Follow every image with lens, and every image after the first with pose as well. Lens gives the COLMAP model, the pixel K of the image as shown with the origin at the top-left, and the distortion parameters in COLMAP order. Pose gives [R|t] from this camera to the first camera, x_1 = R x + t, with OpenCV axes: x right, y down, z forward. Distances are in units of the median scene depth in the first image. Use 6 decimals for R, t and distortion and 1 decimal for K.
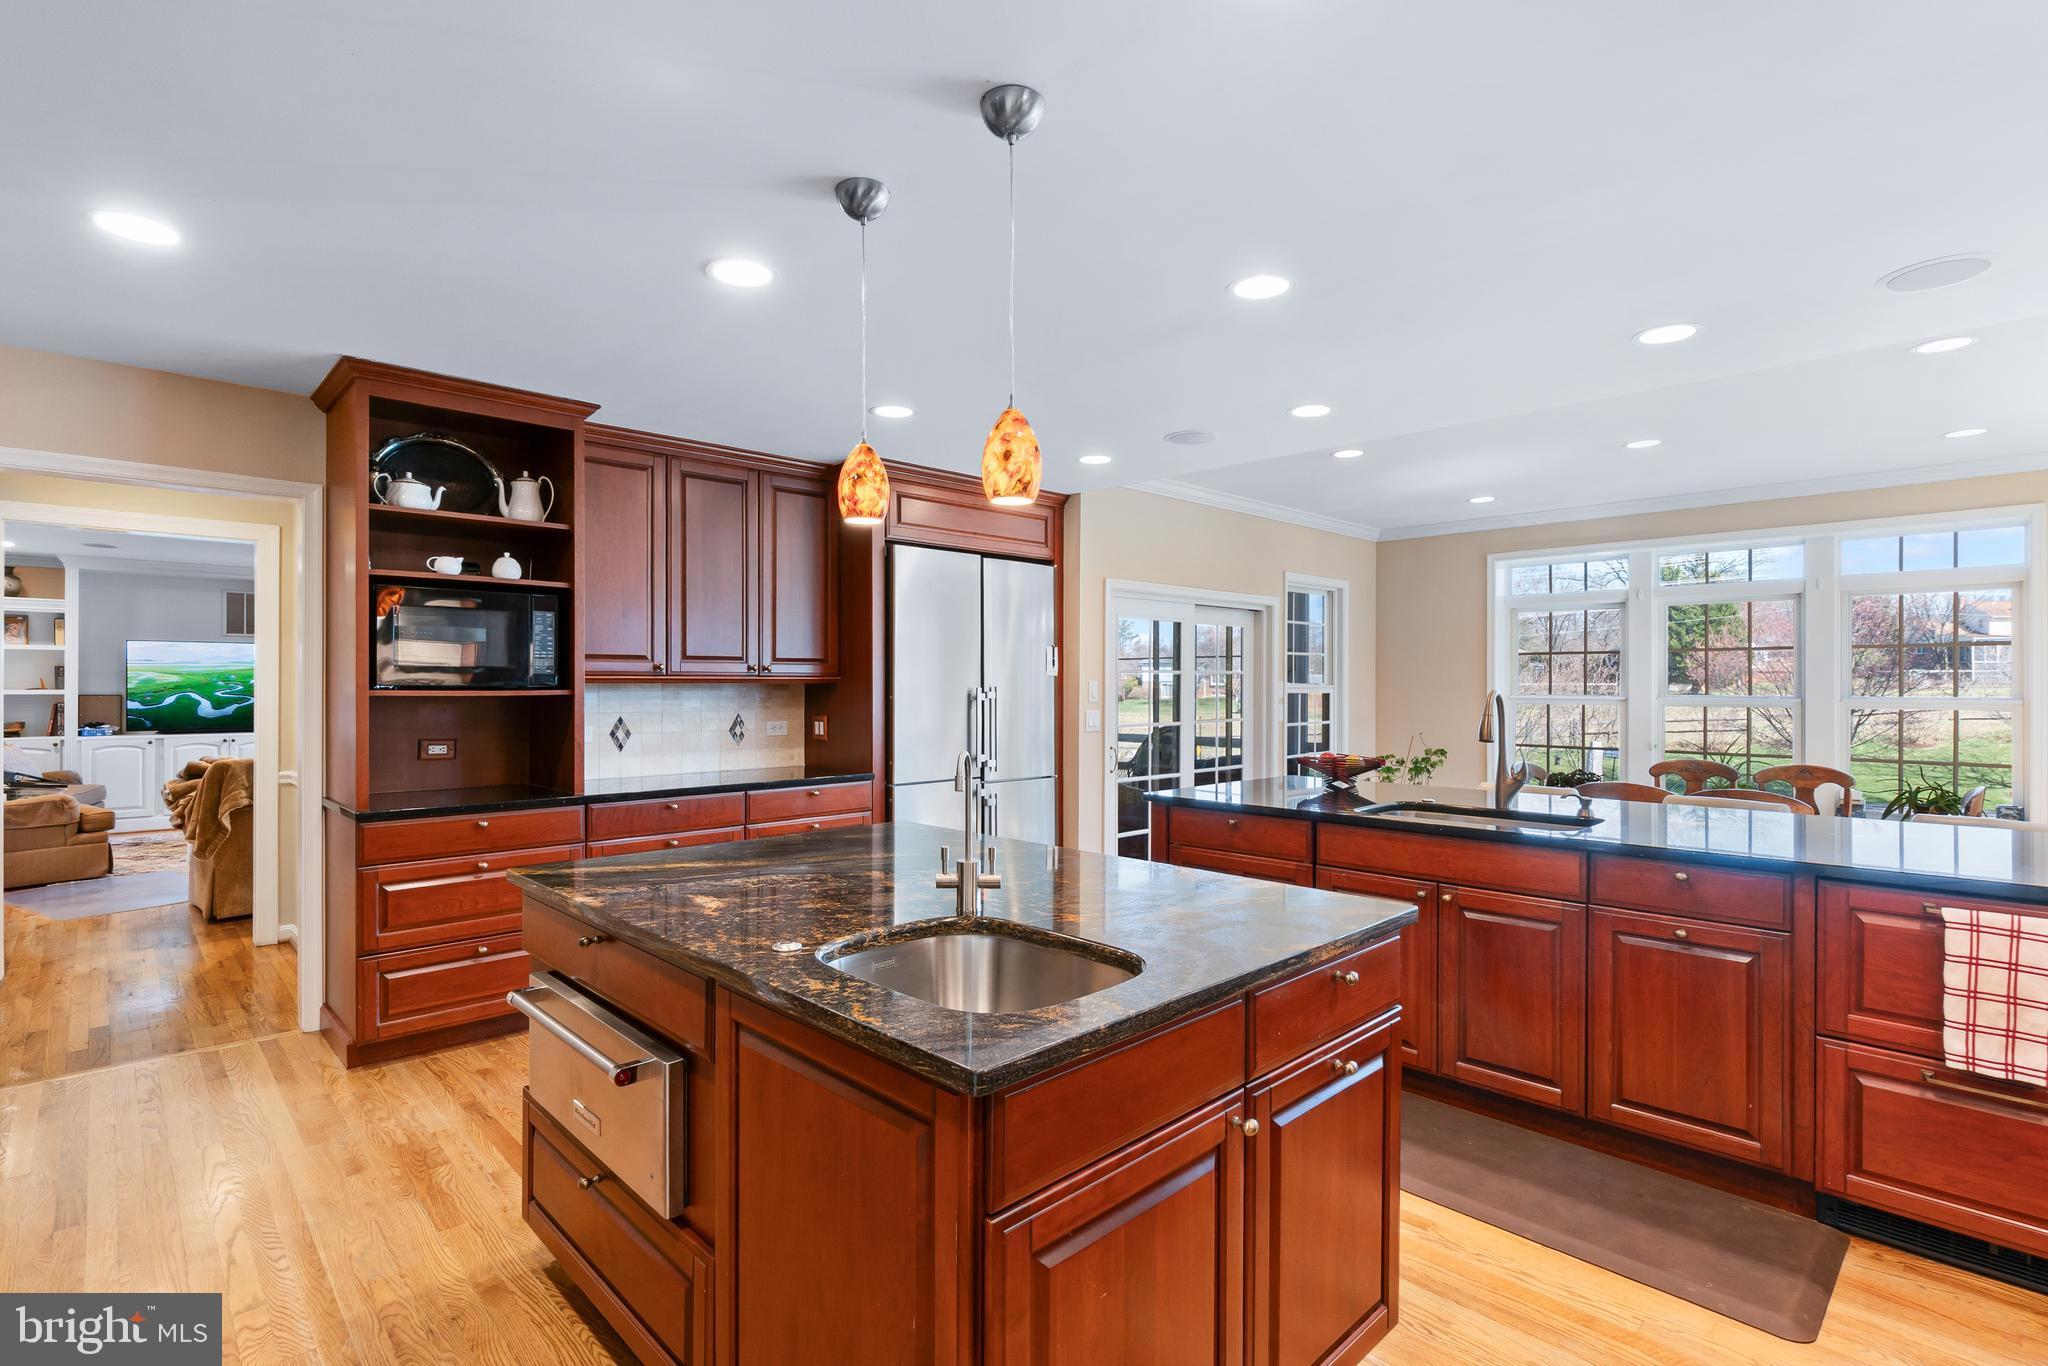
lens RADIAL K [[982.5, 0, 1020.0], [0, 982.5, 679.3], [0, 0, 1]] dist [-0.004677, 0.000887]
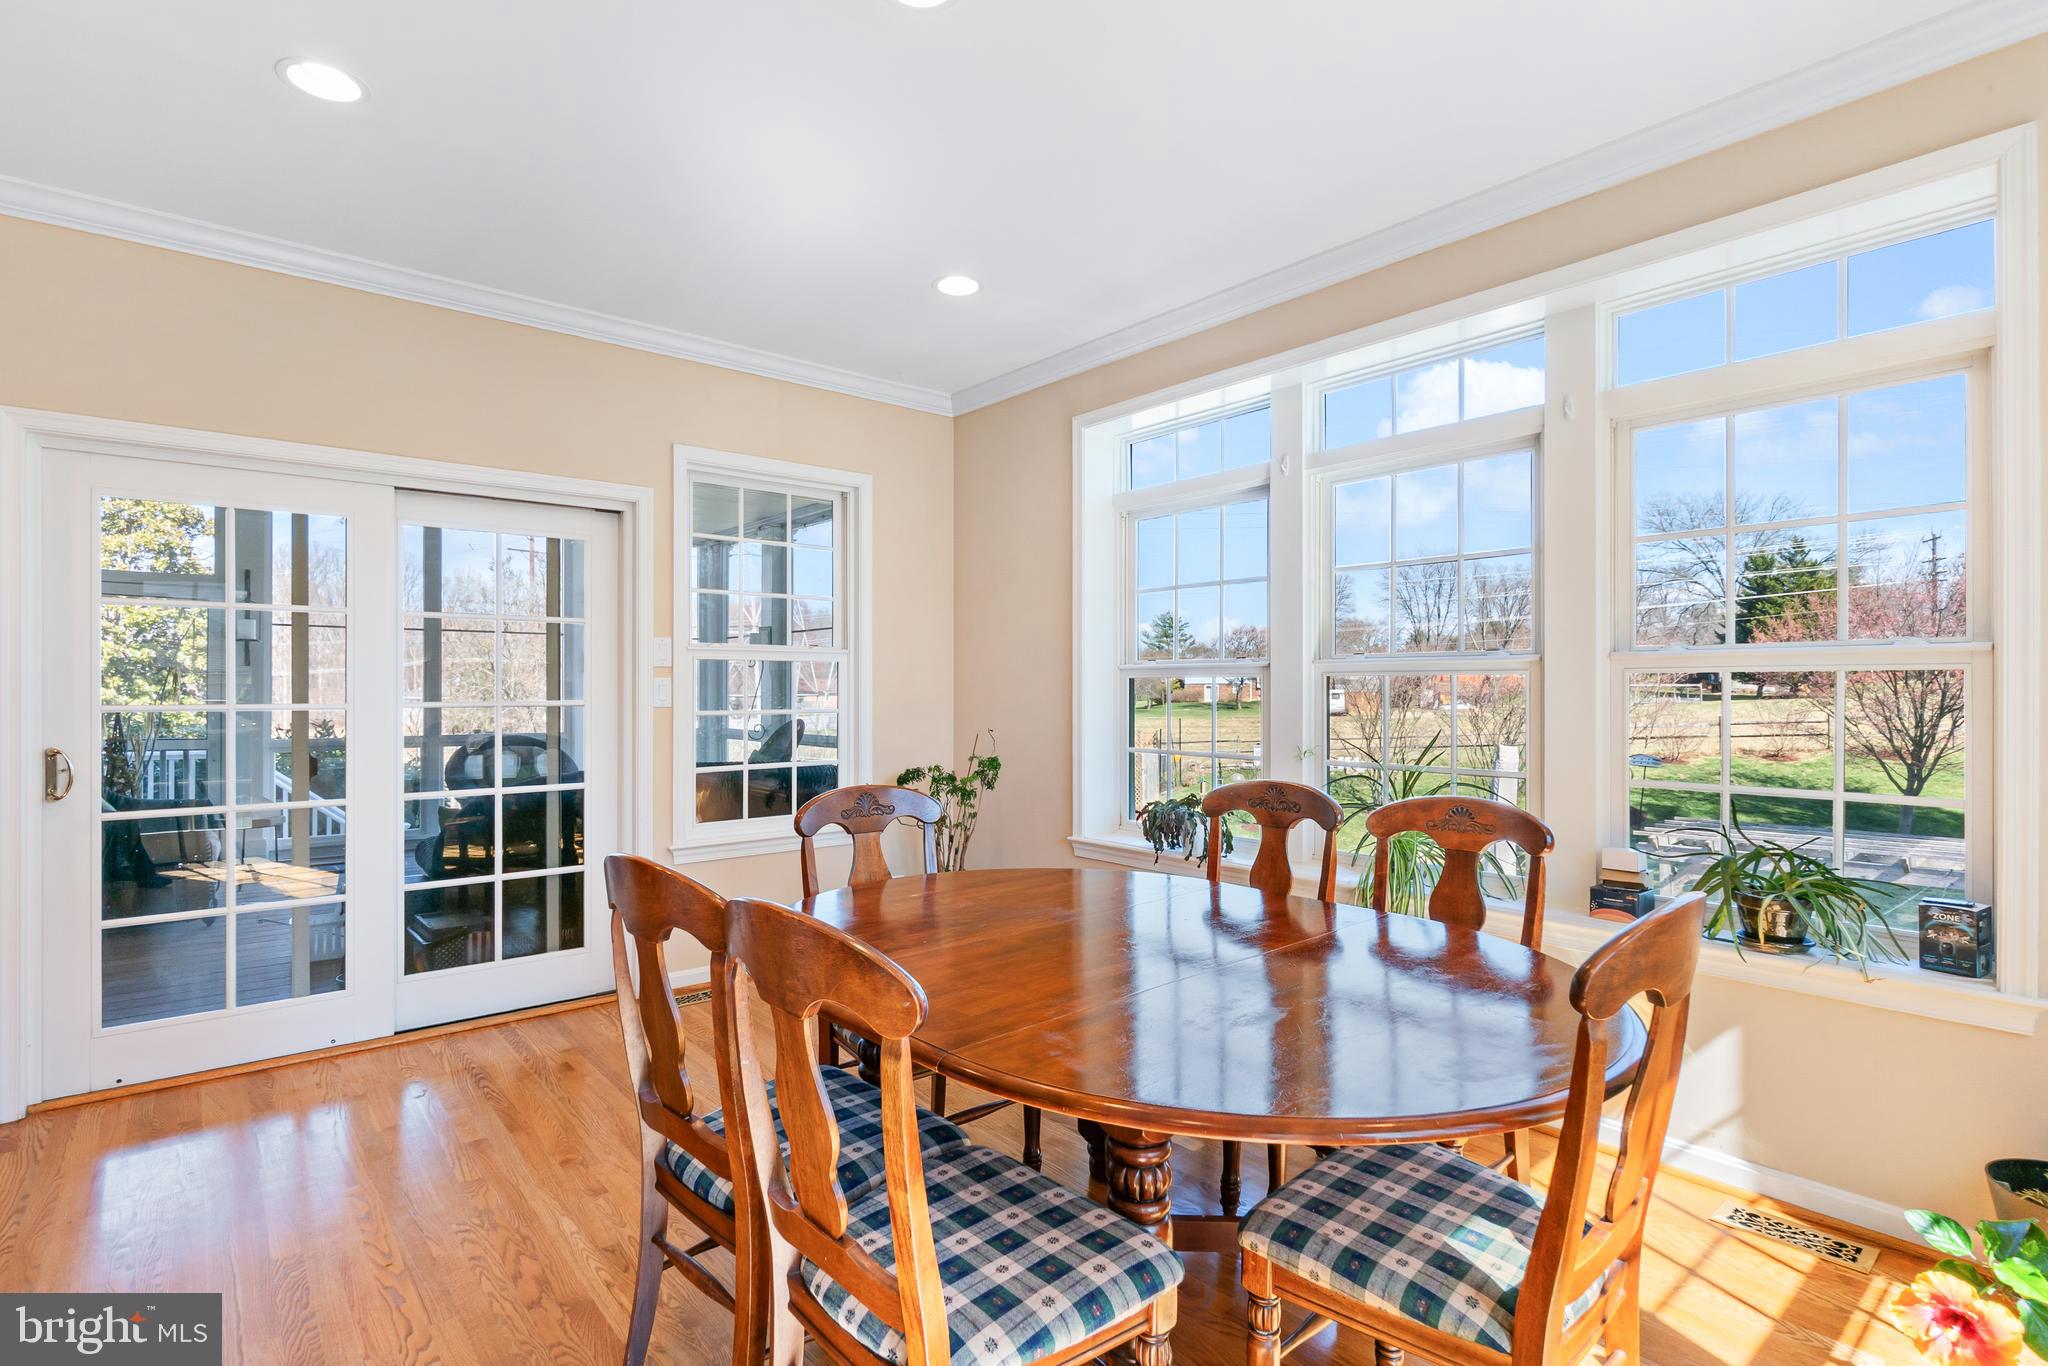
lens RADIAL K [[982.5, 0, 1027.1], [0, 982.5, 689.3], [0, 0, 1]] dist [-0.004677, 0.000887]
pose [[0.997230, -0.002779, -0.074326, 0.513260], [0.003132, 0.999984, 0.004640, 0.030436], [0.074311, -0.004860, 0.997223, 0.443451]]
